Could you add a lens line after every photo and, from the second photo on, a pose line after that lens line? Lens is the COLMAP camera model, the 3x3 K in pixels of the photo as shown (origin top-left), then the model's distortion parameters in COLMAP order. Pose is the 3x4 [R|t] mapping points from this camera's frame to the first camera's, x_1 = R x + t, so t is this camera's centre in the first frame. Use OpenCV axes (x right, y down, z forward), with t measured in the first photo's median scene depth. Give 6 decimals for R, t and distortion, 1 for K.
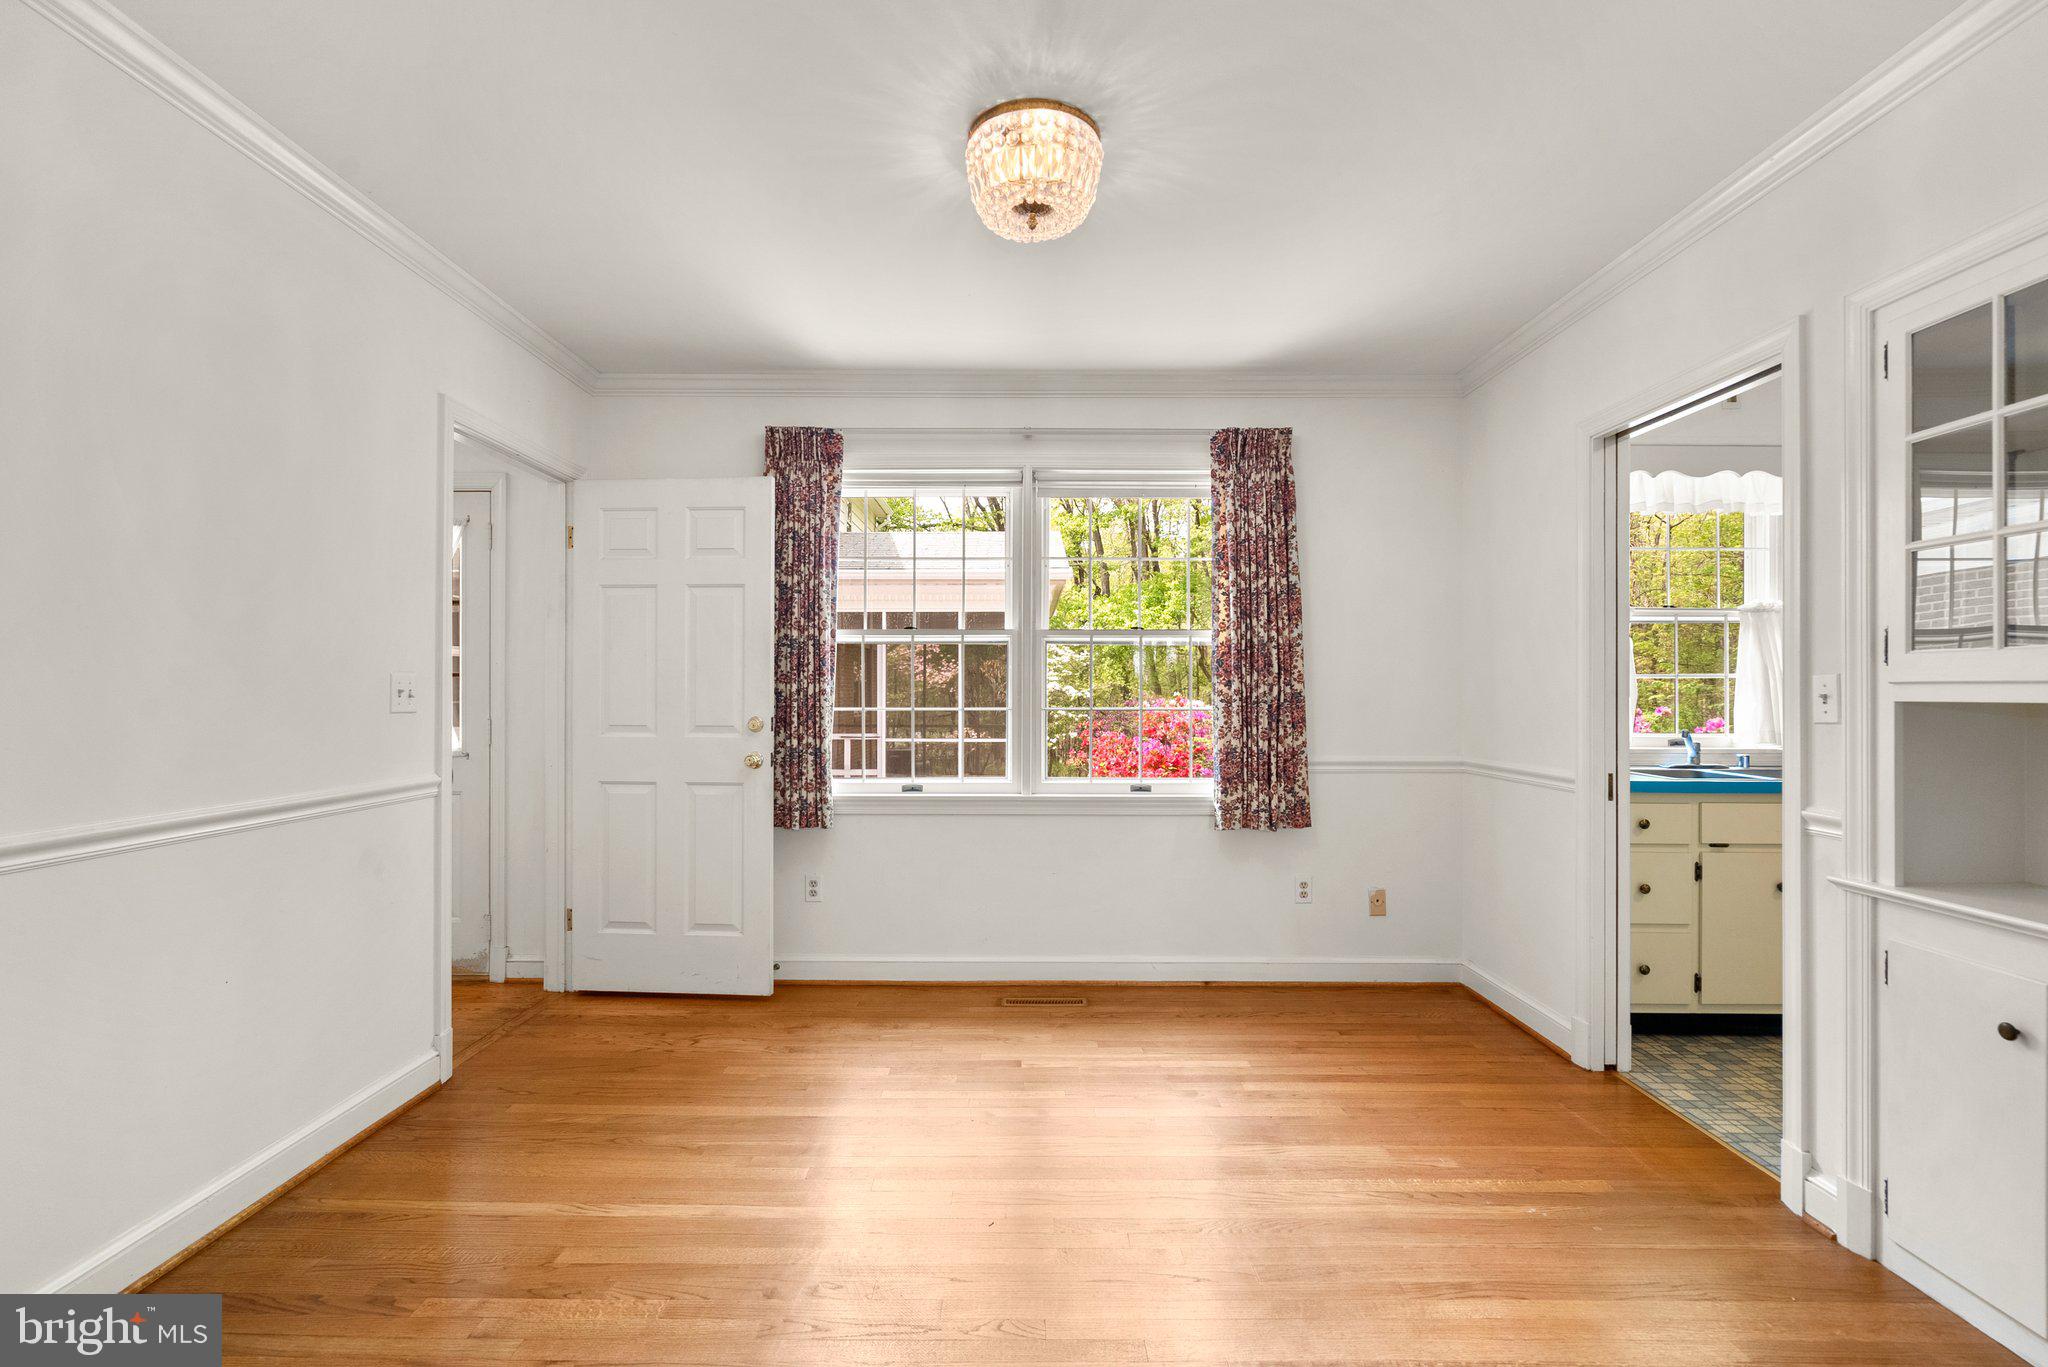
lens RADIAL K [[940.6, 0, 1020.2], [0, 940.6, 678.1], [0, 0, 1]] dist [-0.010544, 0.007456]
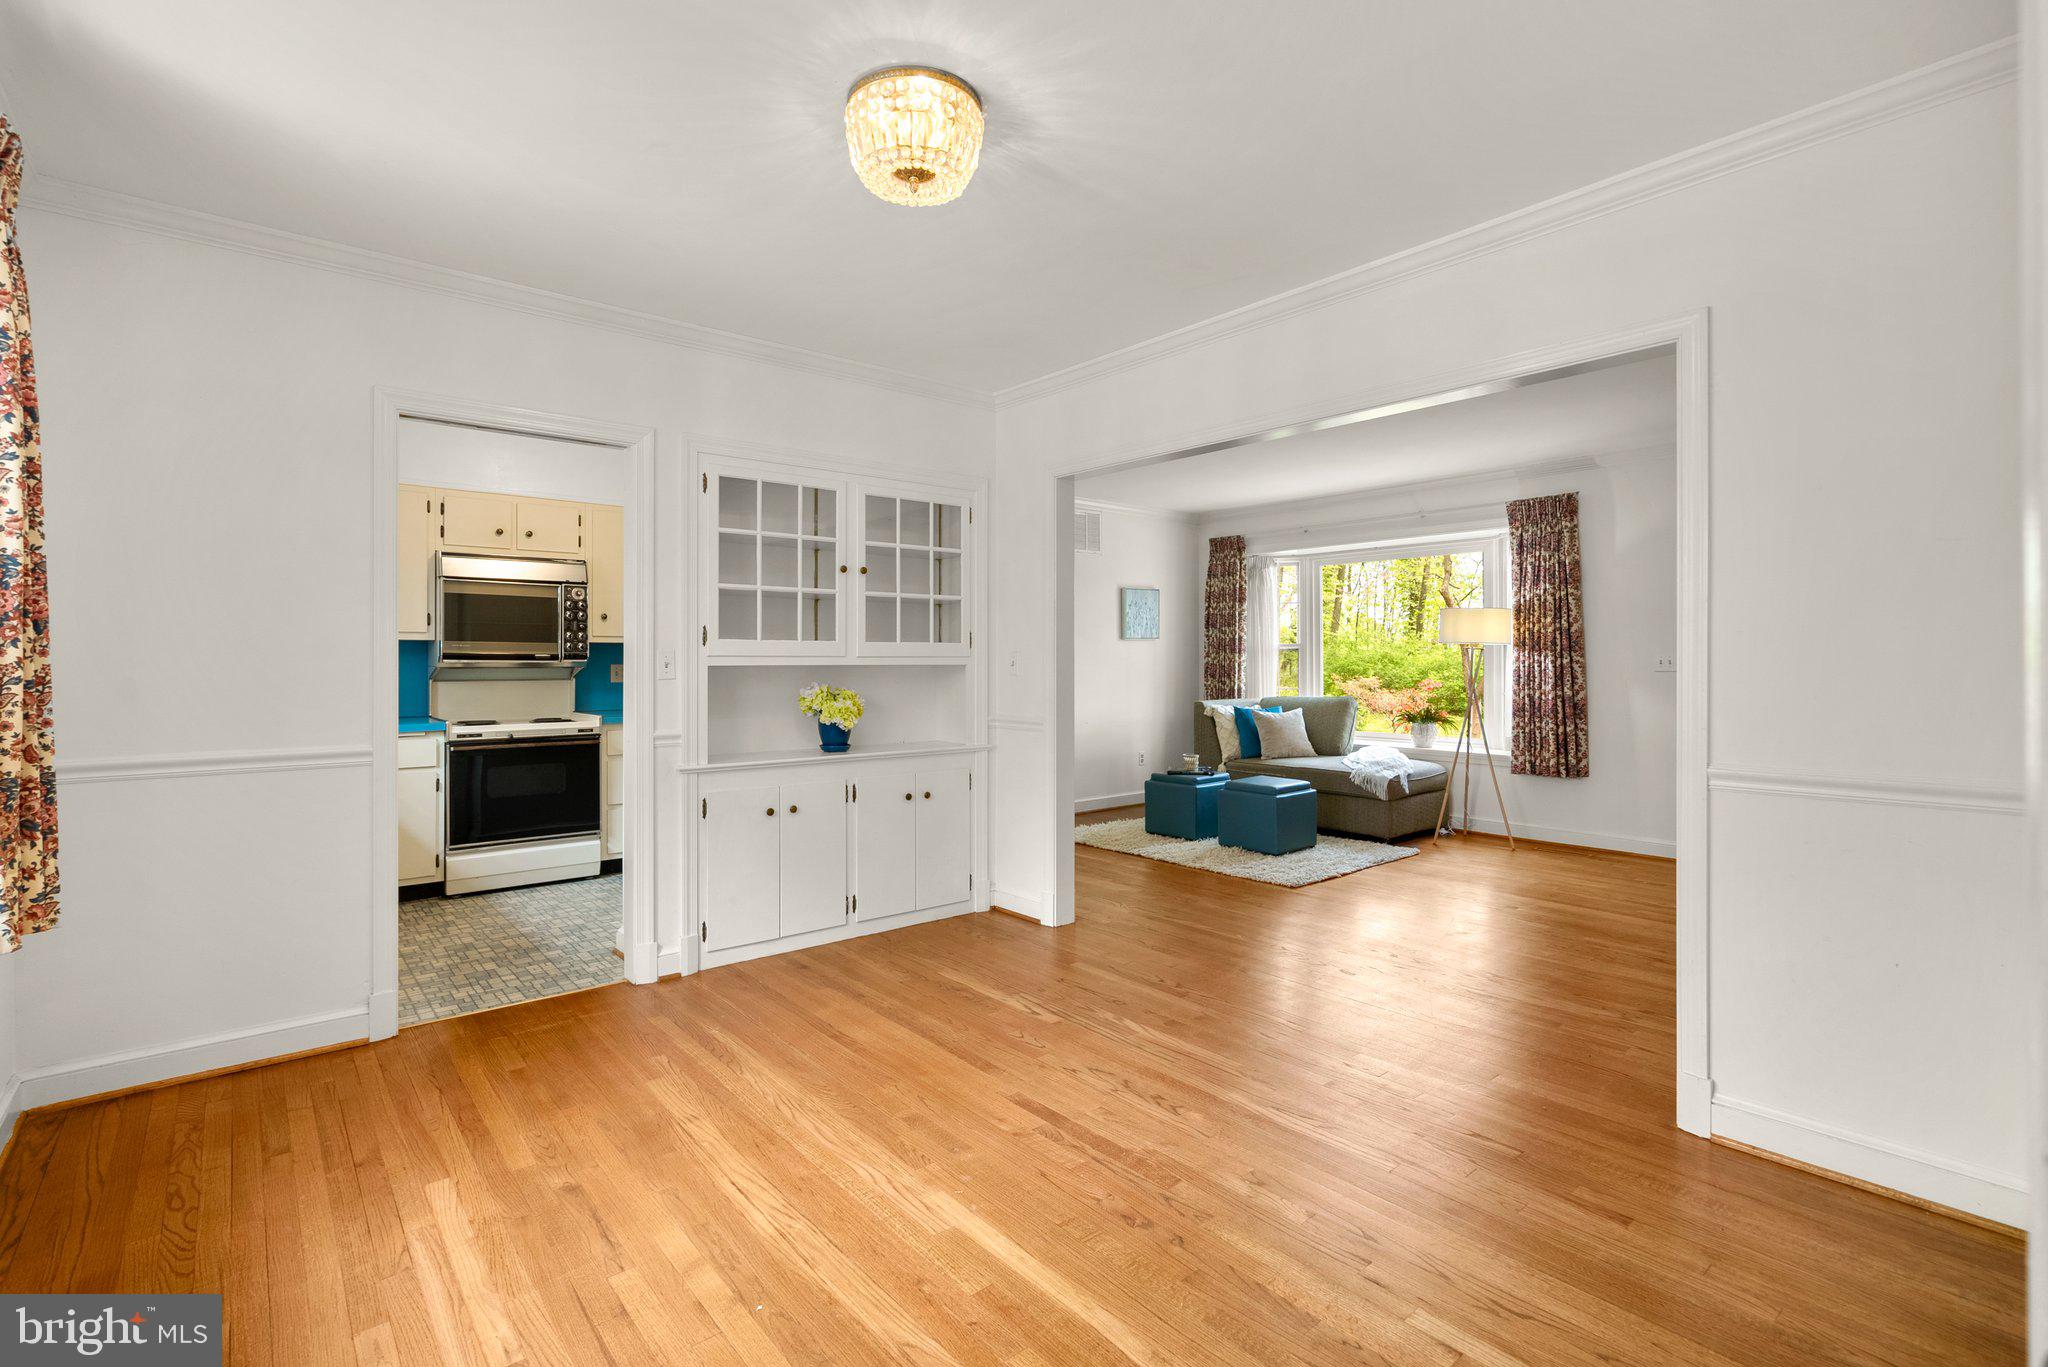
lens RADIAL K [[940.6, 0, 1020.2], [0, 940.6, 678.1], [0, 0, 1]] dist [-0.010544, 0.007456]
pose [[-0.646017, -0.008202, 0.763279, -0.815110], [-0.006091, 0.999966, 0.005590, 0.032714], [-0.763299, -0.001038, -0.646045, 1.567405]]
